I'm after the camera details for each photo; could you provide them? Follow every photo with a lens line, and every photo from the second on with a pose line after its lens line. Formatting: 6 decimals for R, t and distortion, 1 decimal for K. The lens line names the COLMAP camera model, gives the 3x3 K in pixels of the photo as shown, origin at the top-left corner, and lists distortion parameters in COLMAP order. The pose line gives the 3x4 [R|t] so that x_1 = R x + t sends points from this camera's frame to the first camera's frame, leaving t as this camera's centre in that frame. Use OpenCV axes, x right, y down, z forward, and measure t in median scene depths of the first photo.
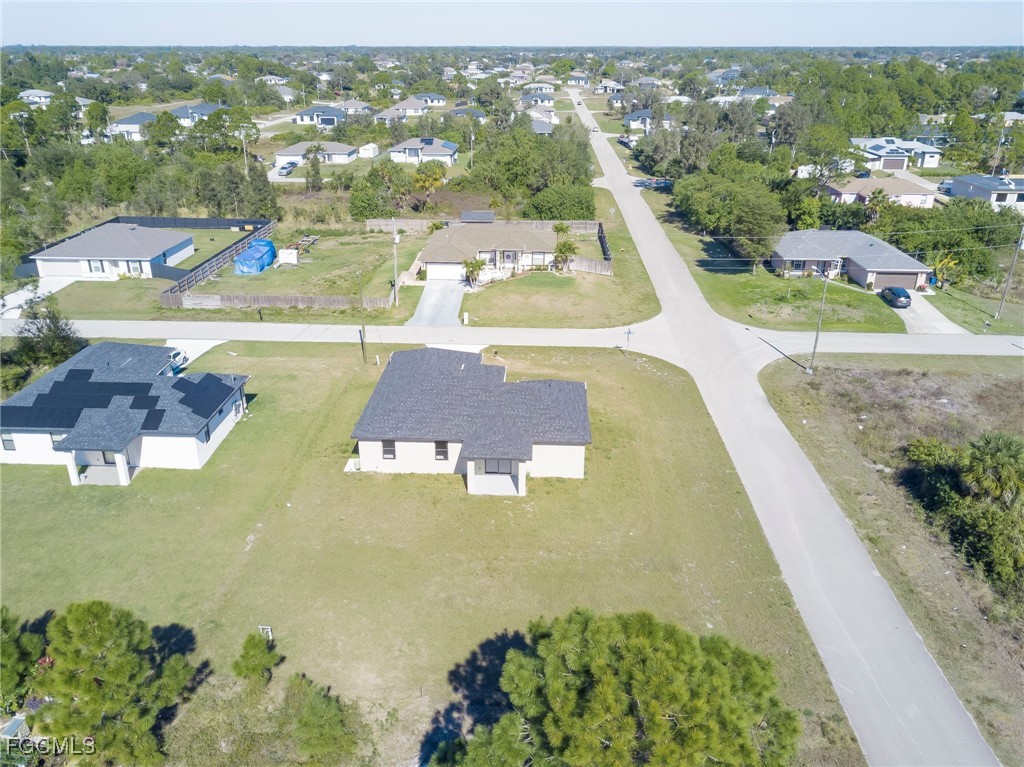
lens RADIAL K [[784.7, 0, 512.6], [0, 784.7, 383.5], [0, 0, 1]] dist [-0.004236, -0.006196]
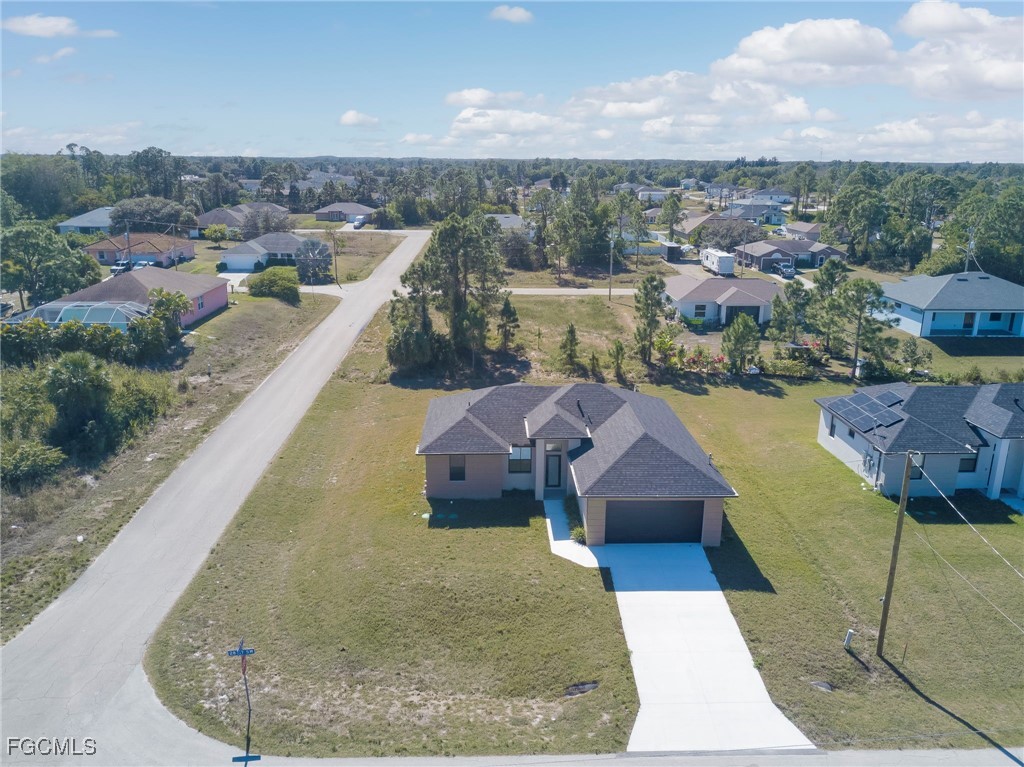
lens RADIAL K [[784.7, 0, 512.6], [0, 784.7, 383.5], [0, 0, 1]] dist [-0.004236, -0.006196]
pose [[-0.997341, 0.011569, -0.071952, 0.057278], [-0.036384, 0.776421, 0.629163, -0.524403], [0.063144, 0.630108, -0.773936, 1.575510]]
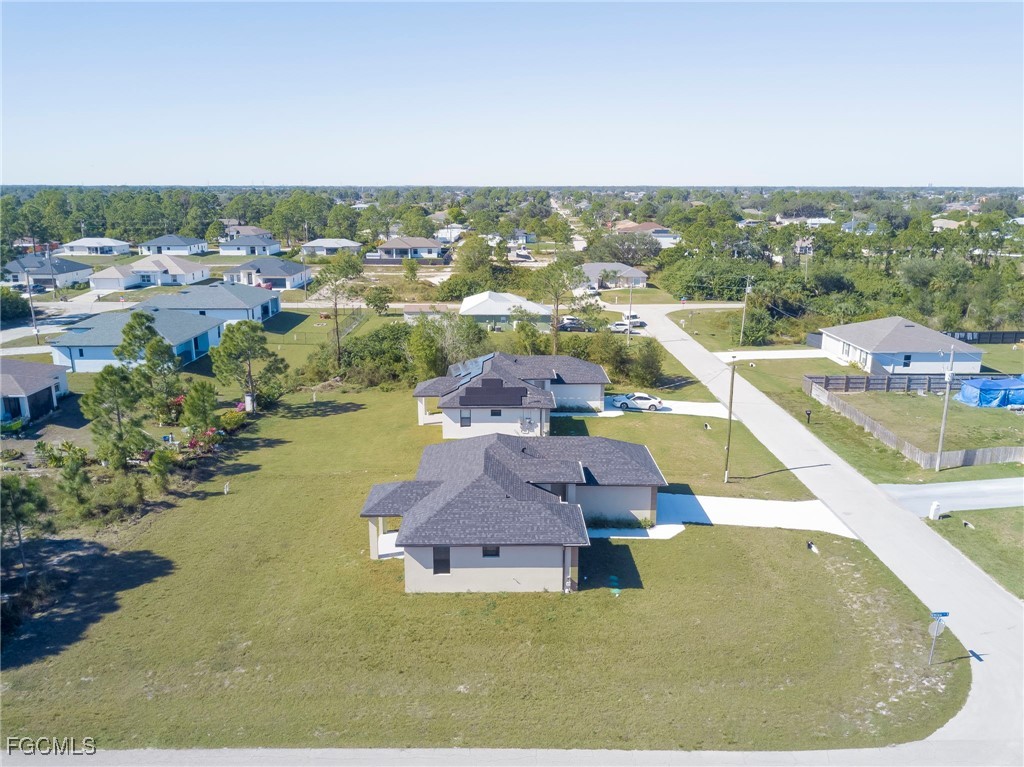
lens RADIAL K [[784.7, 0, 512.6], [0, 784.7, 383.5], [0, 0, 1]] dist [-0.004236, -0.006196]
pose [[0.058819, 0.241637, -0.968582, 0.737477], [-0.395516, 0.896500, 0.199636, -0.243521], [0.916574, 0.371347, 0.148303, 0.813325]]
